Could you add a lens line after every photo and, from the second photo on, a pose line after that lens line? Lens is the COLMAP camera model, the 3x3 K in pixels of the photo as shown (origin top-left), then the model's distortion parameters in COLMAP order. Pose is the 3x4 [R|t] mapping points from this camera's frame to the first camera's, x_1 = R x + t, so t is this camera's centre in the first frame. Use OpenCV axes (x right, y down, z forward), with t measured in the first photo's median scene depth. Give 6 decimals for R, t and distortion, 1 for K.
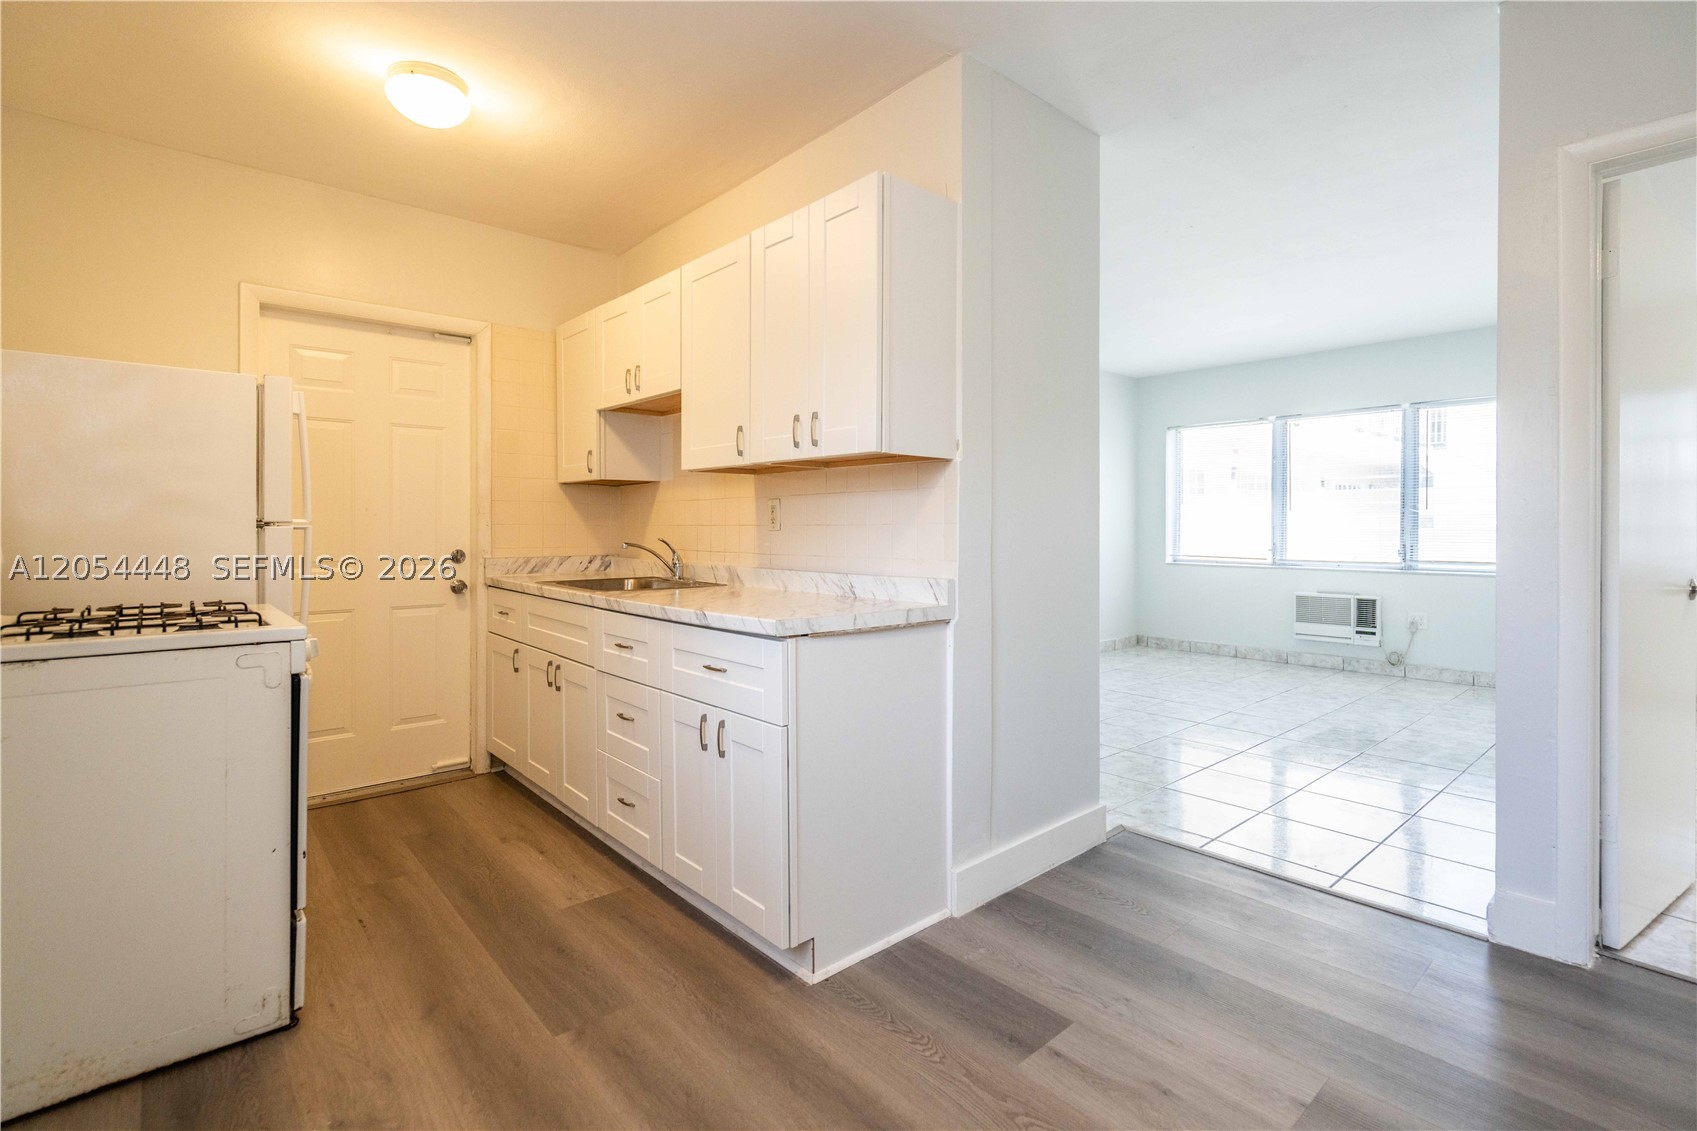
lens RADIAL K [[782.2, 0, 856.4], [0, 782.2, 528.9], [0, 0, 1]] dist [-0.004503, 0.002357]
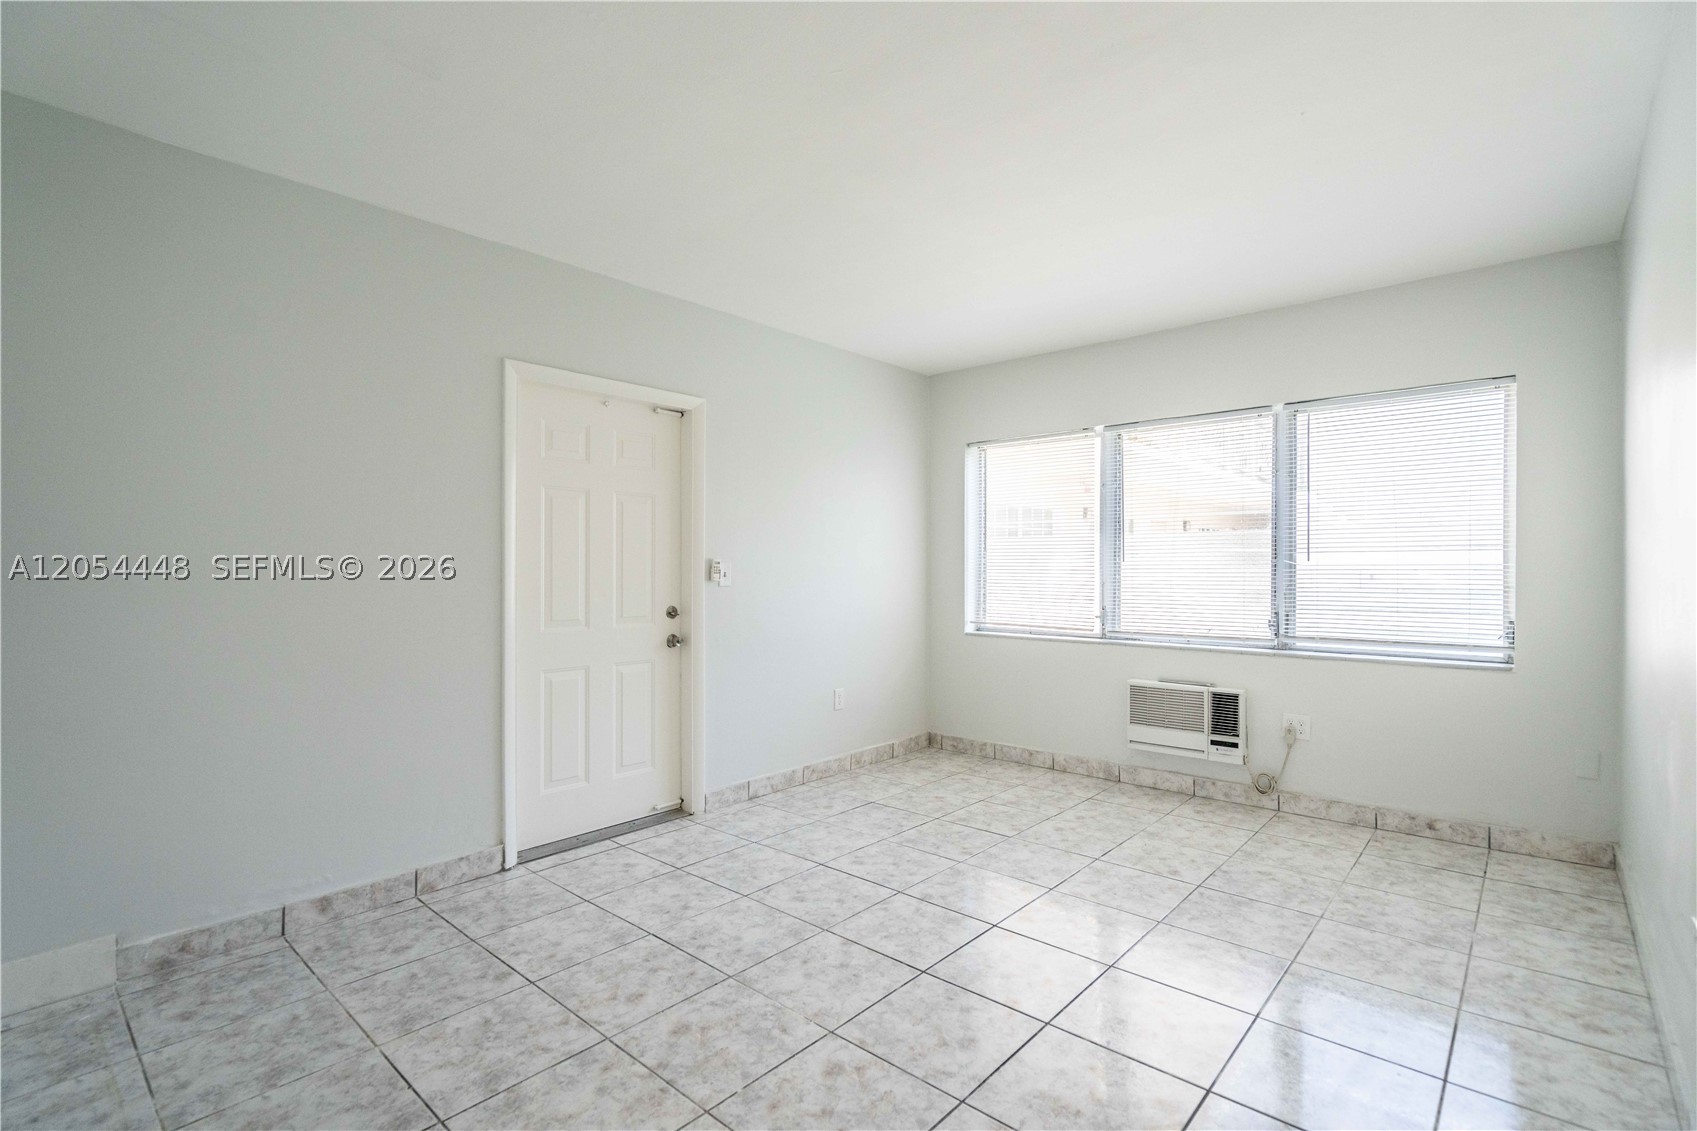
lens RADIAL K [[782.2, 0, 849.3], [0, 782.2, 568.1], [0, 0, 1]] dist [-0.004503, 0.002357]
pose [[0.993610, -0.000476, 0.112864, 0.418838], [0.001046, 0.999987, -0.004987, -0.024307], [-0.112860, 0.005074, 0.993598, 0.601430]]
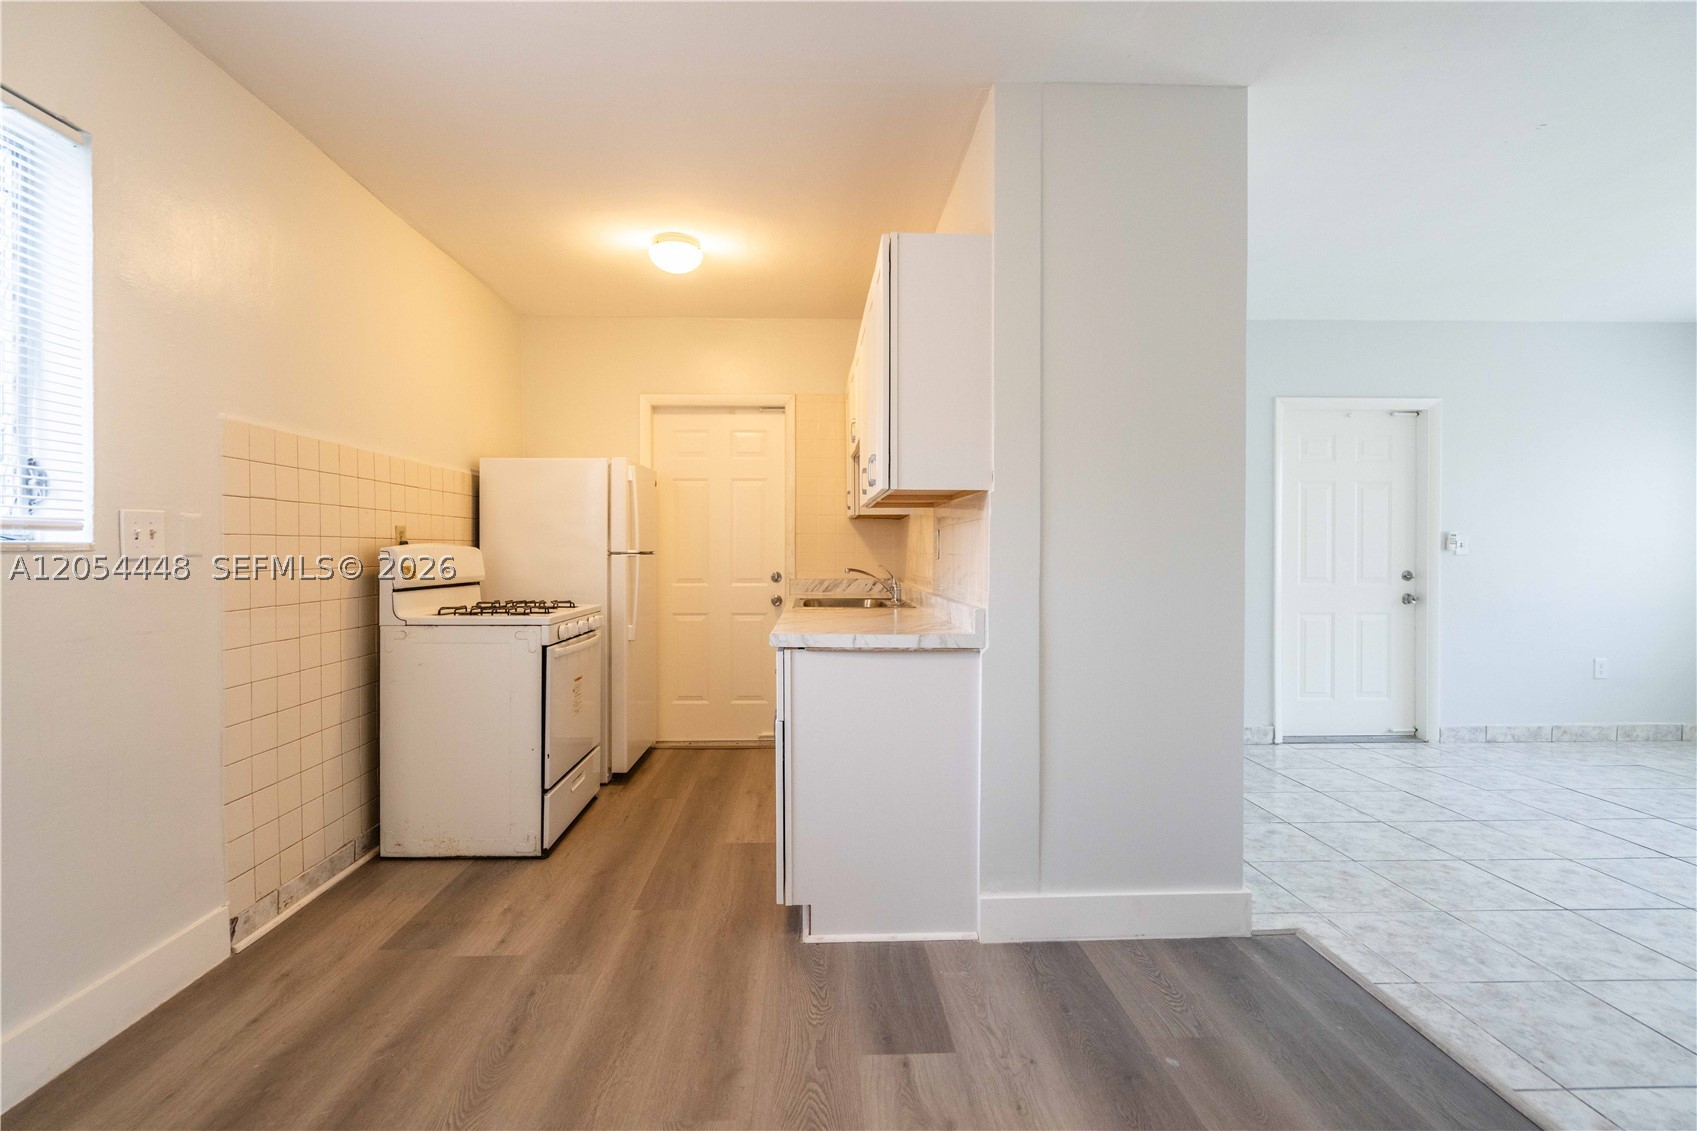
lens RADIAL K [[782.2, 0, 837.2], [0, 782.2, 553.0], [0, 0, 1]] dist [-0.004503, 0.002357]
pose [[0.765138, 0.001227, -0.643866, 0.411086], [-0.001964, 0.999998, -0.000428, -0.004979], [0.643864, 0.001592, 0.765138, 0.067621]]
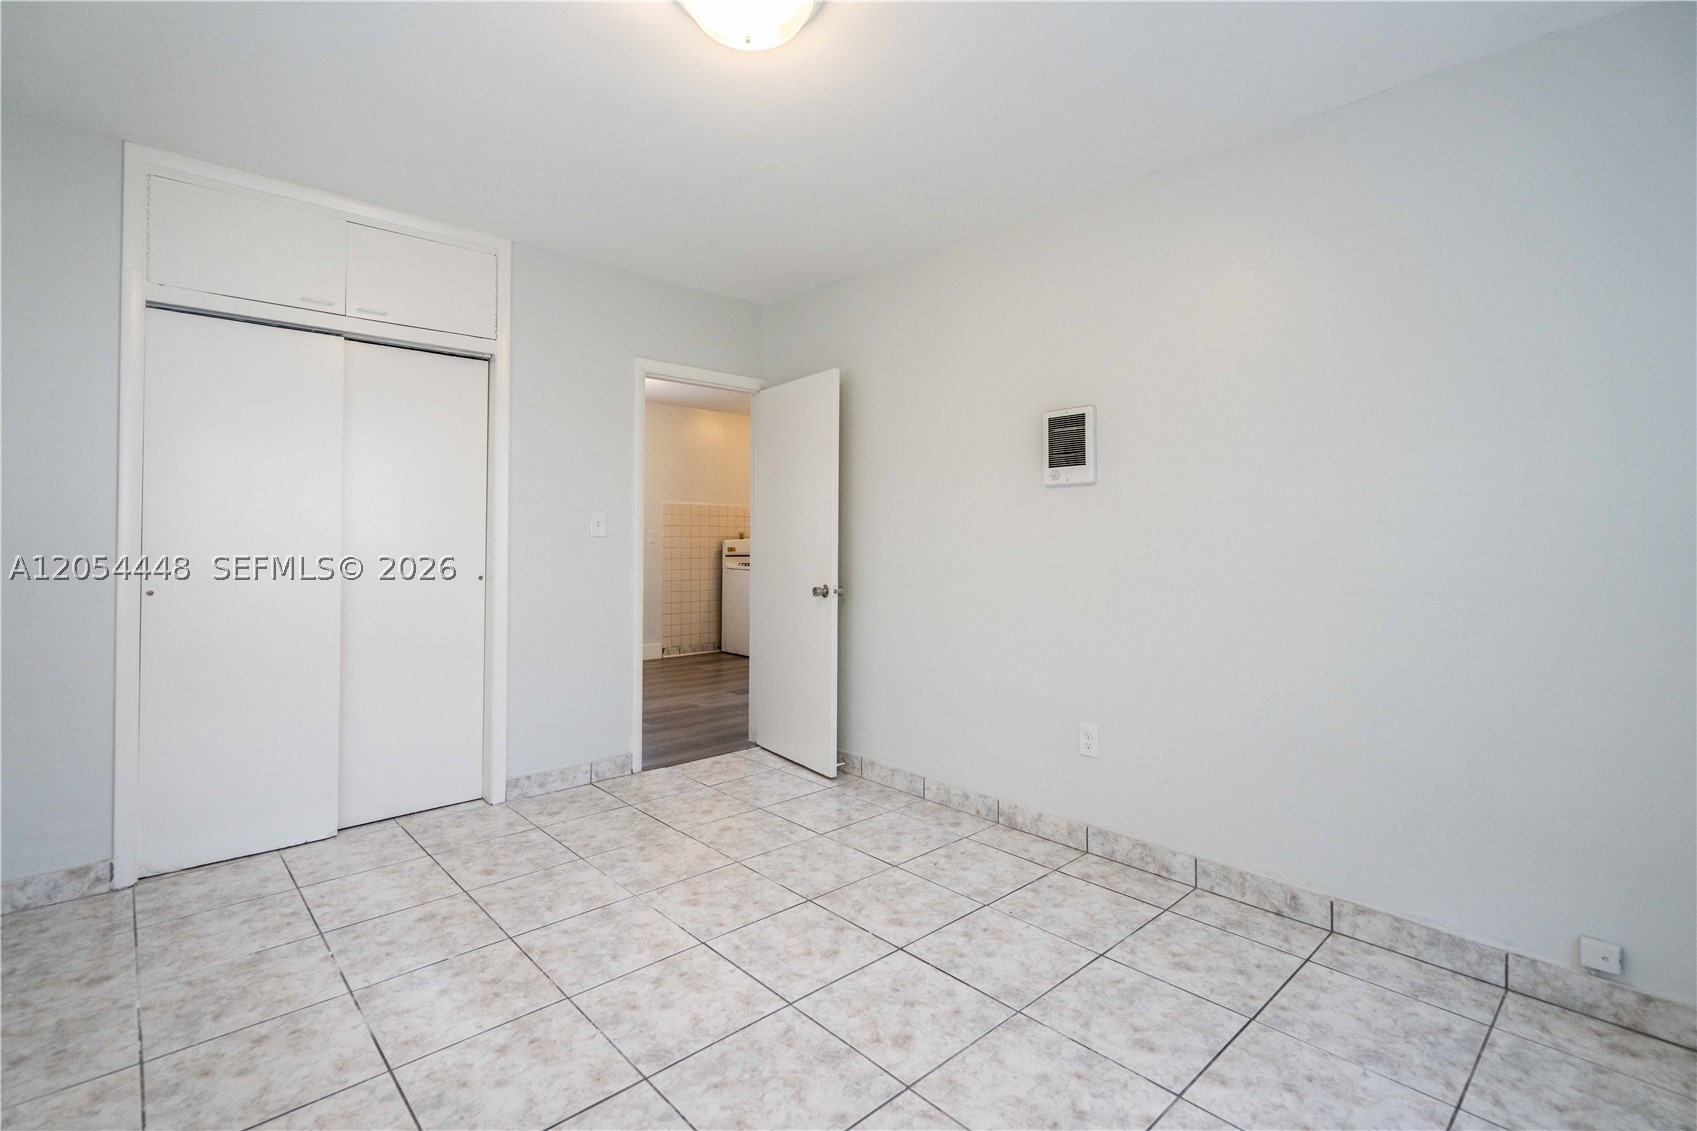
lens RADIAL K [[782.2, 0, 821.0], [0, 782.2, 536.6], [0, 0, 1]] dist [-0.004503, 0.002357]
pose [[-0.006311, -0.002225, -0.999978, 1.760267], [-0.007292, 0.999971, -0.002178, -0.018080], [0.999953, 0.007278, -0.006327, 0.665278]]
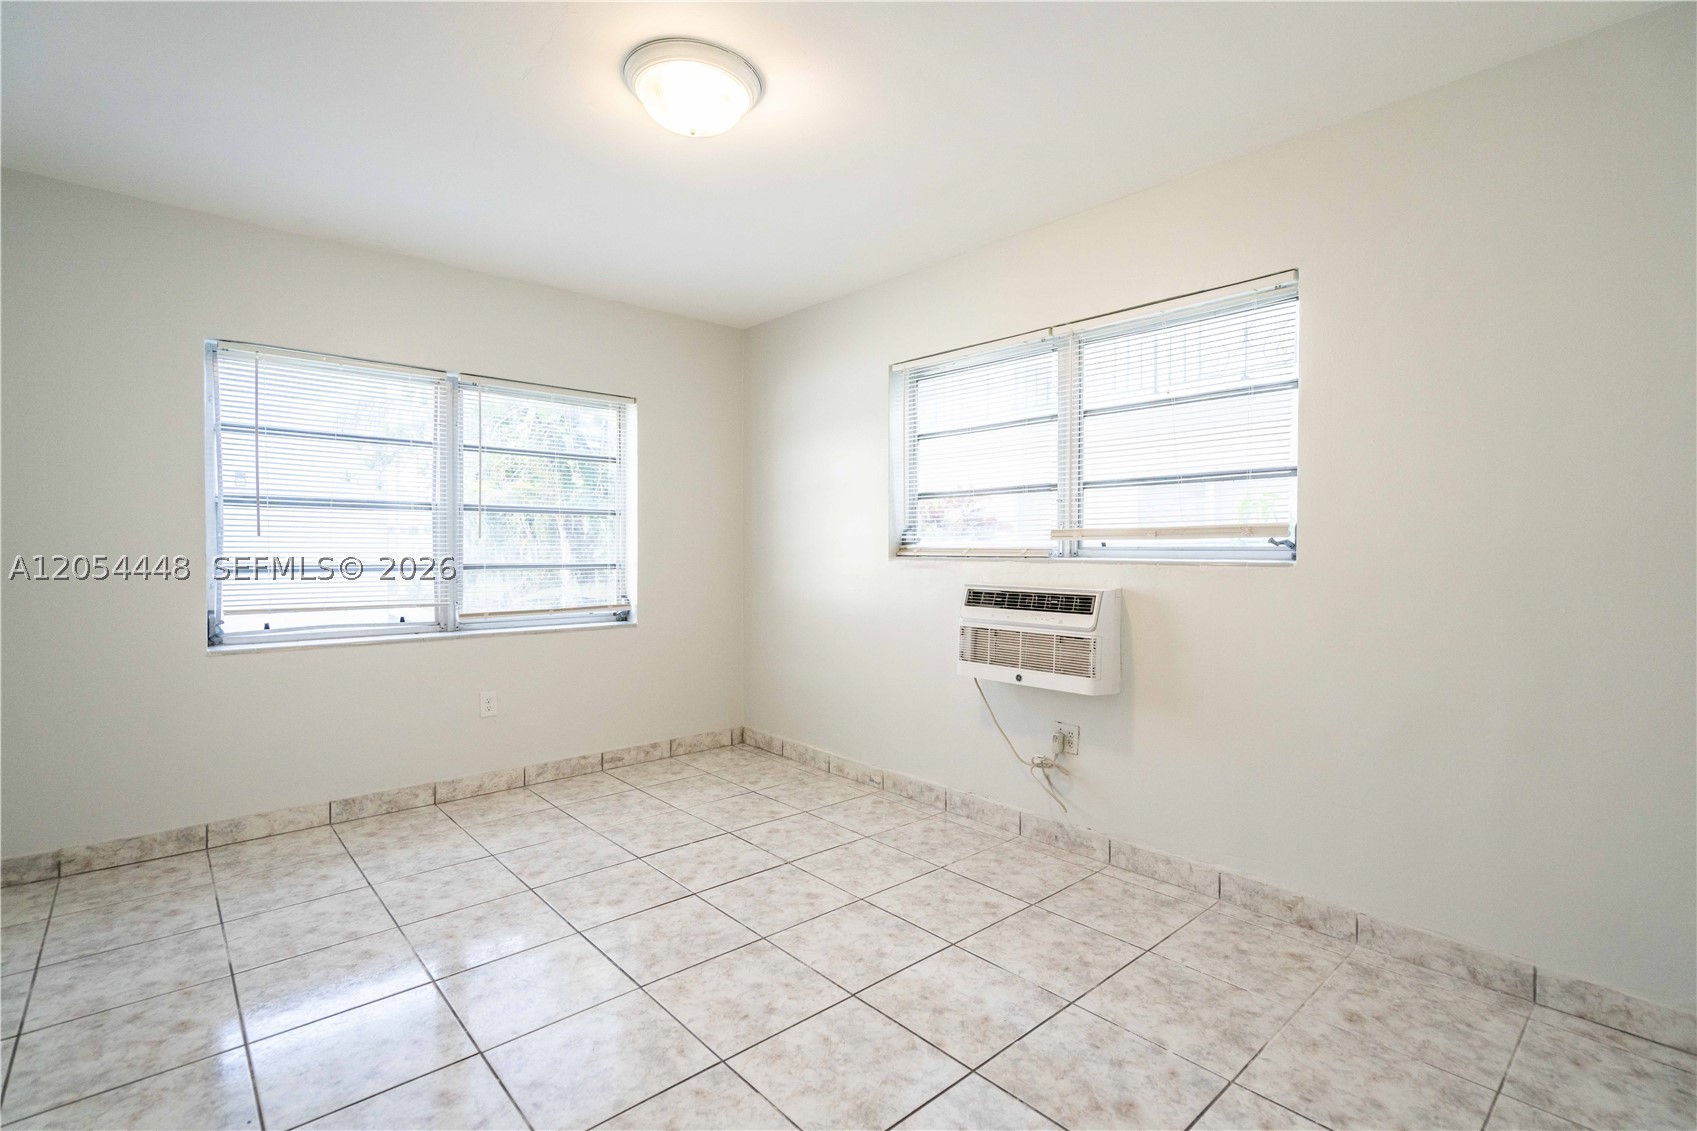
lens RADIAL K [[782.2, 0, 833.0], [0, 782.2, 558.0], [0, 0, 1]] dist [-0.004503, 0.002357]
pose [[0.013944, -0.009468, 0.999858, 0.650804], [-0.001653, 0.999954, 0.009492, -0.017100], [-0.999901, -0.001785, 0.013927, 0.494318]]
